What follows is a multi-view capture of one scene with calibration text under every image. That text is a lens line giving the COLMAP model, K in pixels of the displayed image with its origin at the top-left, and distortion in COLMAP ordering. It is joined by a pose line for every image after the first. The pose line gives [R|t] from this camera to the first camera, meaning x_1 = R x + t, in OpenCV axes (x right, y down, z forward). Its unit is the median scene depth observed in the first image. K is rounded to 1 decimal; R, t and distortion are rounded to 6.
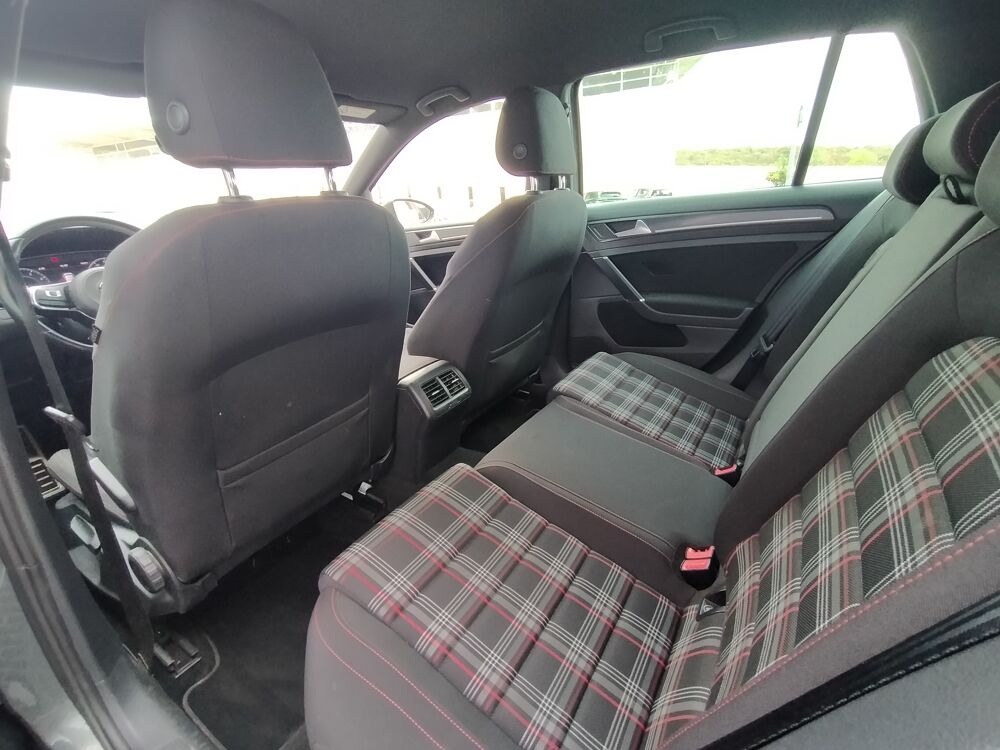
lens RADIAL K [[378.6, 0, 500.2], [0, 378.6, 363.0], [0, 0, 1]] dist [-0.000478, -0.000078]
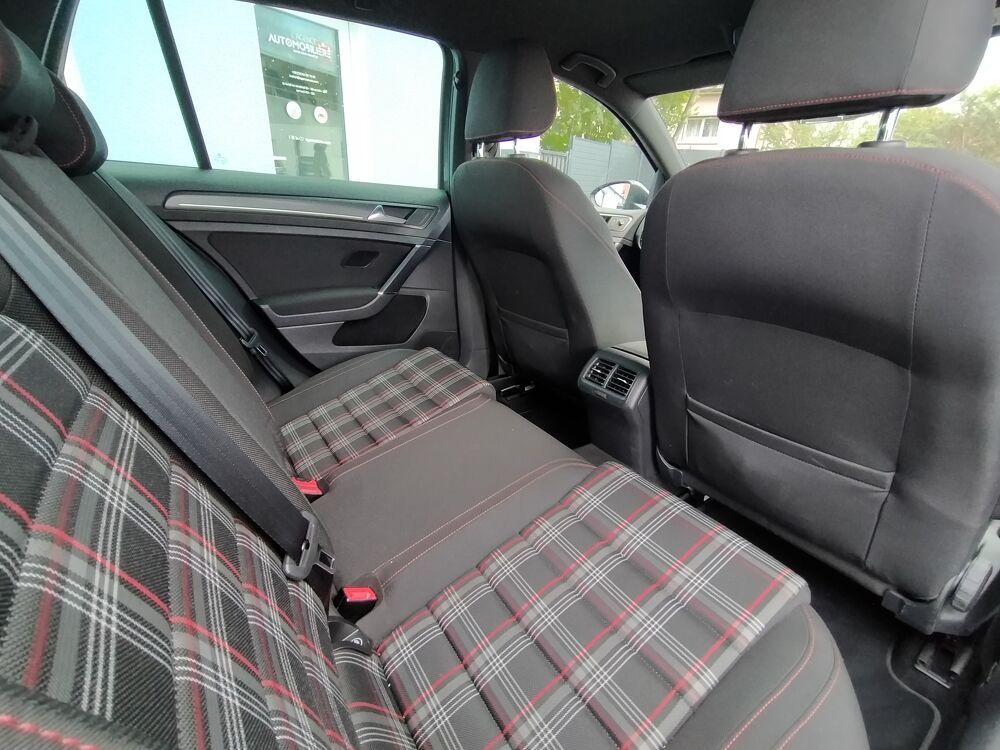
lens RADIAL K [[441.1, 0, 500.0], [0, 441.1, 375.0], [0, 0, 1]] dist [-0.001616, -0.000549]
pose [[-0.323122, 0.372220, -0.870083, 0.783569], [-0.414299, 0.770979, 0.483682, -0.310688], [0.850851, 0.516763, -0.094910, 0.880529]]
